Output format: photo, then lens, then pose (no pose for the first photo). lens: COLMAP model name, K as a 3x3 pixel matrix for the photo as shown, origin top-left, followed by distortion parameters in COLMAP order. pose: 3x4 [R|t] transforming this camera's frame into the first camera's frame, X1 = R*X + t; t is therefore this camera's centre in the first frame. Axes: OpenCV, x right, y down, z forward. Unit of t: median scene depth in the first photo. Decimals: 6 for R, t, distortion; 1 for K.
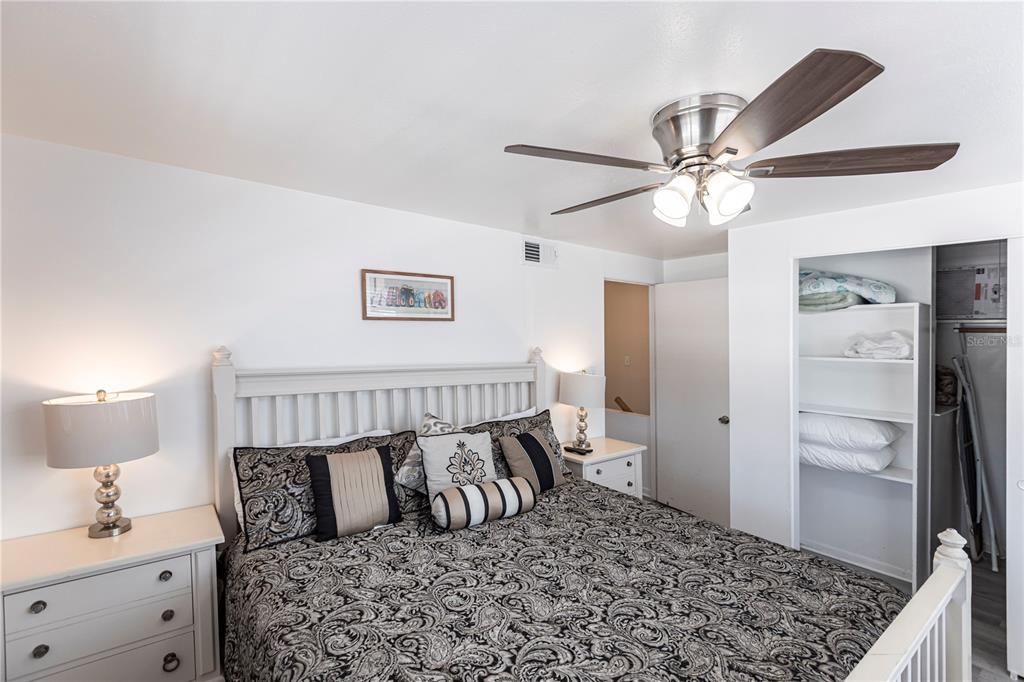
lens RADIAL K [[465.7, 0, 512.0], [0, 465.7, 341.0], [0, 0, 1]] dist [-0.000048, -0.000089]
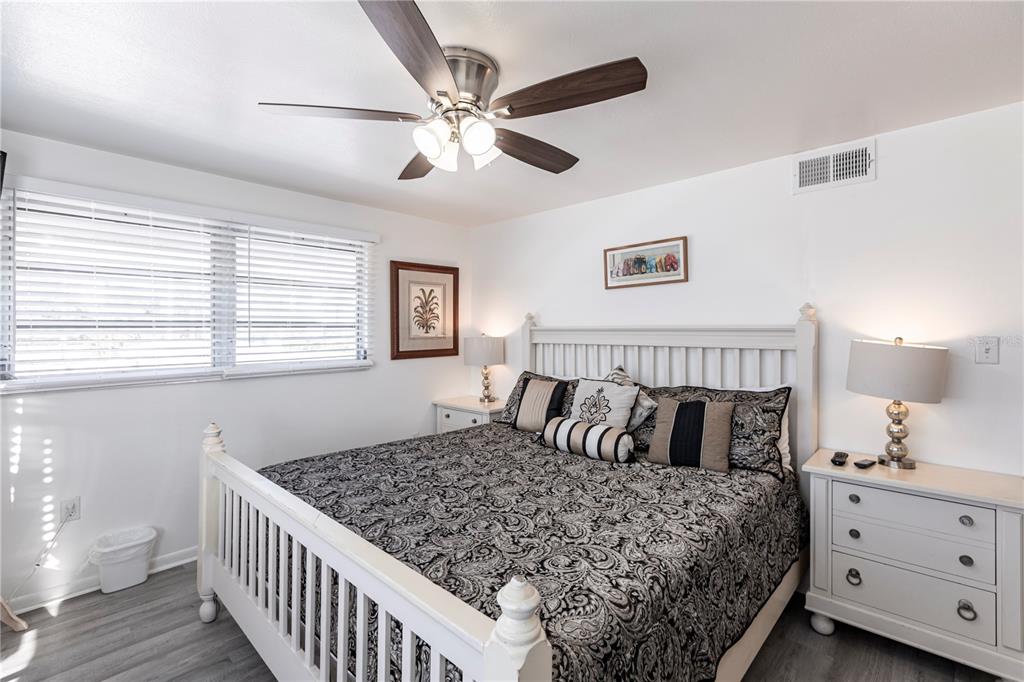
lens RADIAL K [[460.1, 0, 512.0], [0, 460.1, 341.0], [0, 0, 1]] dist [-0.002502, -0.000273]
pose [[0.156245, 0.016629, -0.987578, 0.786331], [0.007062, 0.999814, 0.017953, 0.062867], [0.987693, -0.009780, 0.156098, 0.492008]]
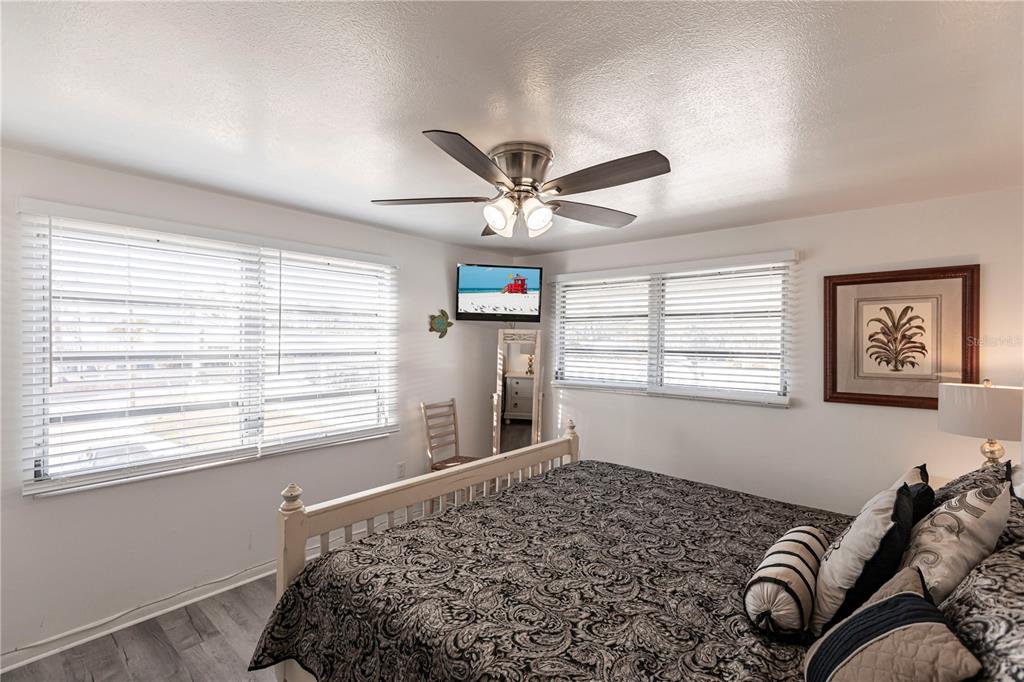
lens RADIAL K [[453.2, 0, 512.0], [0, 453.2, 341.0], [0, 0, 1]] dist [0.030597, -0.000049]
pose [[-0.979107, -0.008330, -0.203177, 0.410792], [-0.008793, 0.999960, 0.001375, 0.014146], [0.203158, 0.003132, -0.979141, 1.119447]]
